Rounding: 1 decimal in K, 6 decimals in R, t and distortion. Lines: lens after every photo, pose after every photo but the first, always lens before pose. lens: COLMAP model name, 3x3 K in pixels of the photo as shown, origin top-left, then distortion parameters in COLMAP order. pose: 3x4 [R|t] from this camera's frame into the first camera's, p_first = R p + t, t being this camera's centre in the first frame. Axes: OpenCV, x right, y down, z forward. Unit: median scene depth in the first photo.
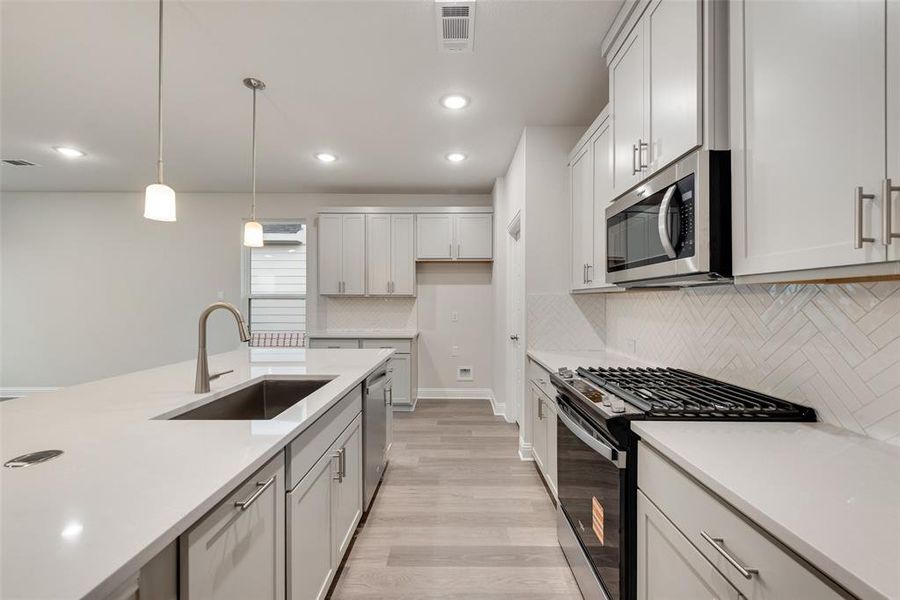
lens RADIAL K [[362.4, 0, 457.9], [0, 362.4, 303.7], [0, 0, 1]] dist [0.012720, -0.005074]
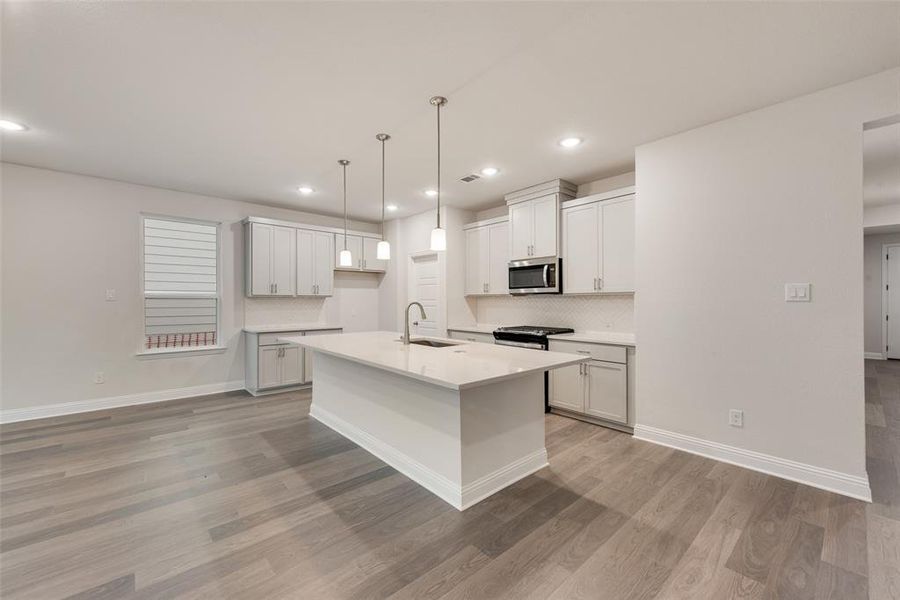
lens RADIAL K [[362.4, 0, 450.8], [0, 362.4, 297.8], [0, 0, 1]] dist [0.012720, -0.005074]
pose [[0.760304, 0.003008, 0.649561, -1.040157], [0.005658, 0.999921, -0.011254, 0.000328], [-0.649543, 0.012232, 0.760226, -0.427449]]
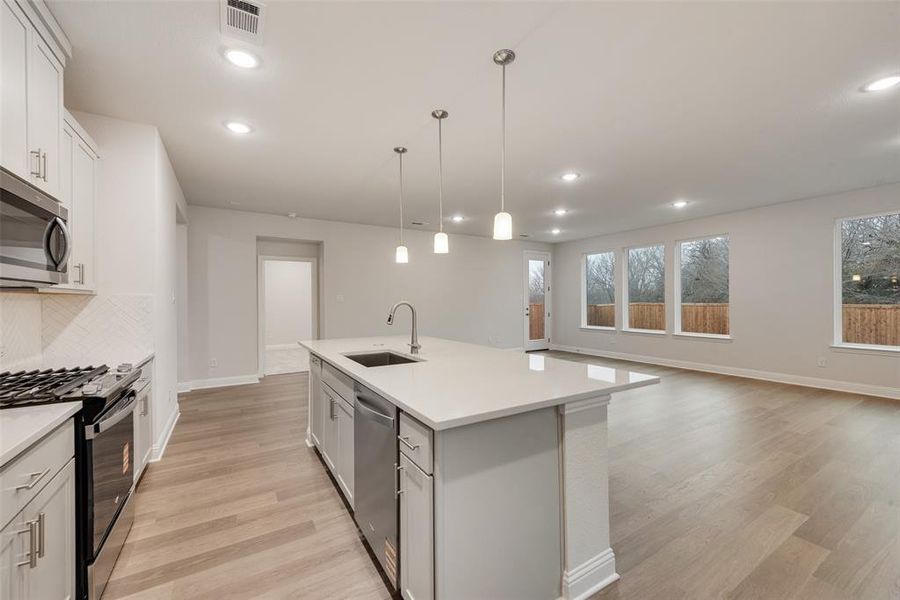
lens RADIAL K [[362.4, 0, 452.2], [0, 362.4, 301.6], [0, 0, 1]] dist [0.012720, -0.005074]
pose [[-0.860351, 0.006990, -0.509655, 0.008272], [0.004839, 0.999973, 0.005546, -0.005123], [0.509680, 0.002305, -0.860361, 1.425948]]
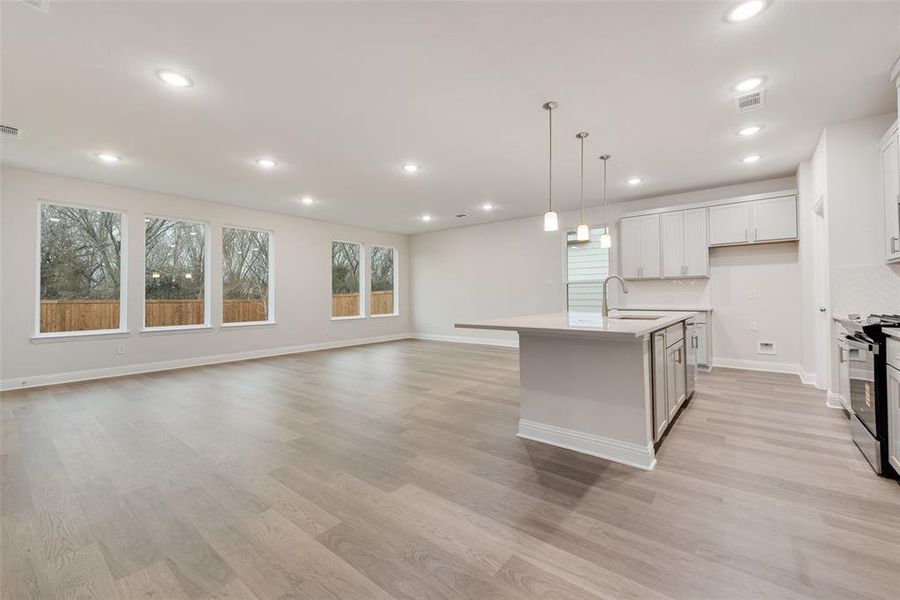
lens RADIAL K [[362.4, 0, 454.3], [0, 362.4, 289.3], [0, 0, 1]] dist [0.012720, -0.005074]
pose [[0.769098, -0.017989, -0.638878, 0.004404], [0.005728, 0.999758, -0.021255, 0.068582], [0.639106, 0.012687, 0.769014, -0.728637]]
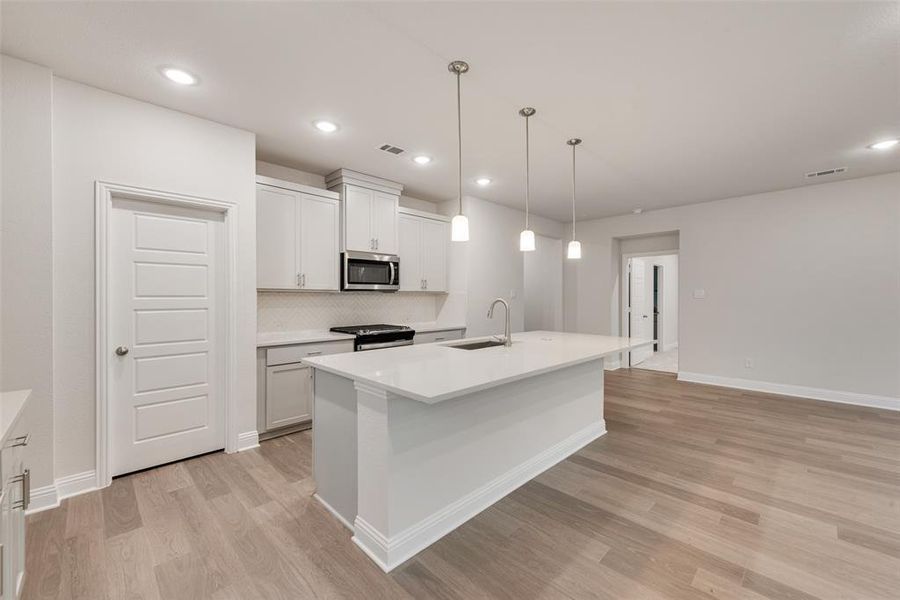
lens RADIAL K [[362.4, 0, 453.1], [0, 362.4, 295.5], [0, 0, 1]] dist [0.012720, -0.005074]
pose [[-0.692941, 0.000631, 0.720994, -1.039183], [0.003187, 0.999993, 0.002189, -0.014942], [-0.720988, 0.003815, -0.692937, 1.395851]]
